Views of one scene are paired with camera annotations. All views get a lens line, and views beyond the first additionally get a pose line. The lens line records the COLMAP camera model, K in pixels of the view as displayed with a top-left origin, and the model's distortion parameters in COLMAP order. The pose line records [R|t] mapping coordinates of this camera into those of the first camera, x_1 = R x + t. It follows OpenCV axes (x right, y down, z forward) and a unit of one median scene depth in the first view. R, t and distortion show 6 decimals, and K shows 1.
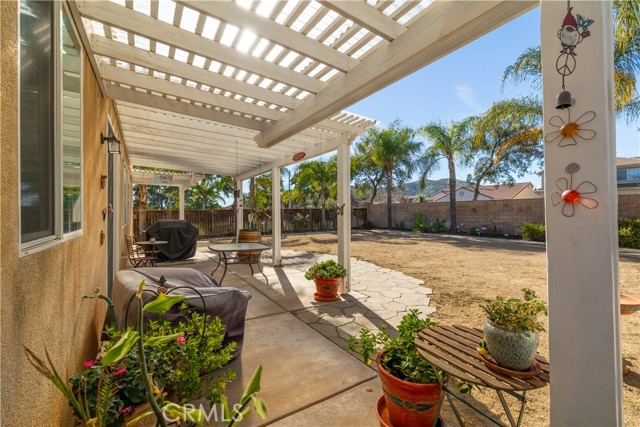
lens RADIAL K [[281.8, 0, 321.0], [0, 281.8, 211.6], [0, 0, 1]] dist [0.004494, -0.001499]
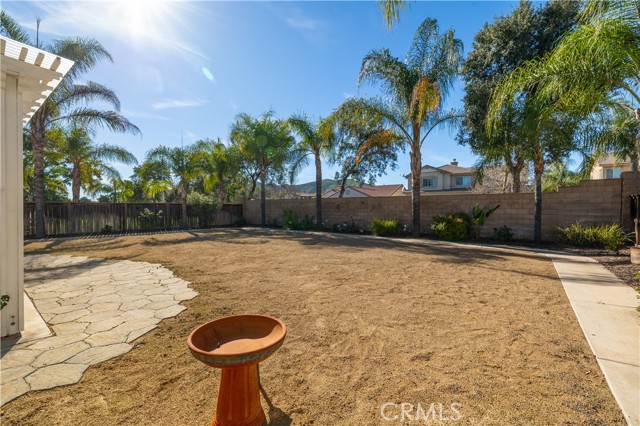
lens RADIAL K [[281.8, 0, 320.4], [0, 281.8, 216.2], [0, 0, 1]] dist [0.004494, -0.001499]
pose [[0.945790, -0.000778, 0.324779, 0.144779], [-0.008764, 0.999572, 0.027916, 0.000483], [-0.324662, -0.029249, 0.945378, 0.049308]]
